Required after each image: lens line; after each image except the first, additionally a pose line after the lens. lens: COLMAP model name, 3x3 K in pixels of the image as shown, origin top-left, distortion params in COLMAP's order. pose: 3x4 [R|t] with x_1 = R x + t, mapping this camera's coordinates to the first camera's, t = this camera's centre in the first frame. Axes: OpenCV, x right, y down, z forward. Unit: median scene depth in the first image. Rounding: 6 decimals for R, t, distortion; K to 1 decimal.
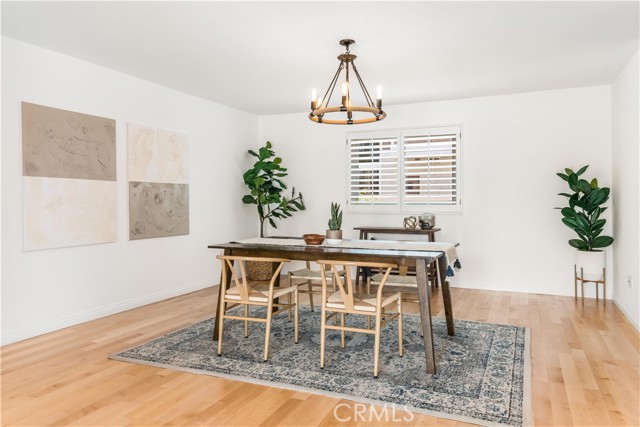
lens RADIAL K [[472.4, 0, 317.5], [0, 472.4, 204.5], [0, 0, 1]] dist [0.039789, -0.007840]
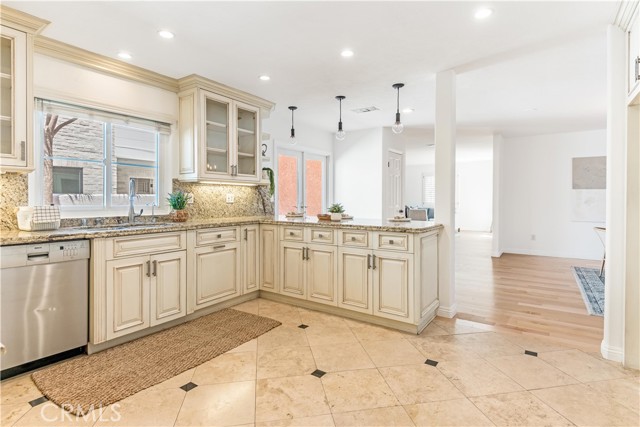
lens RADIAL K [[318.8, 0, 312.9], [0, 318.8, 204.8], [0, 0, 1]] dist [0.016890, -0.004294]
pose [[-0.193932, 0.027612, -0.980626, 1.213727], [-0.014266, 0.999419, 0.030962, -0.012381], [0.980911, 0.019994, -0.193425, 0.044384]]
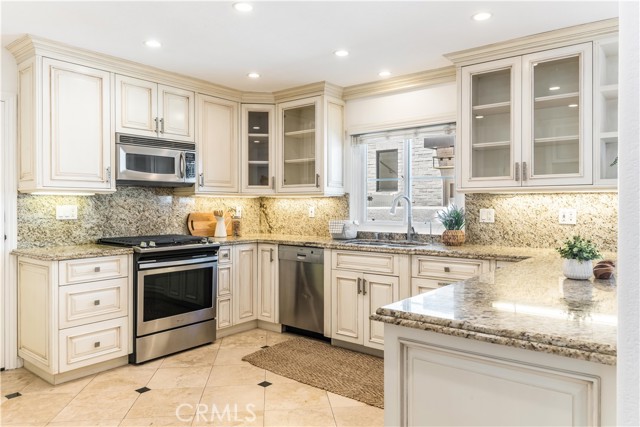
lens RADIAL K [[453.7, 0, 340.4], [0, 453.7, 206.0], [0, 0, 1]] dist [0.007904, 0.000987]
pose [[-0.973243, 0.007597, 0.229651, 0.443937], [0.009130, 0.999943, 0.005615, -0.025667], [-0.229595, 0.007562, -0.973257, 0.511802]]
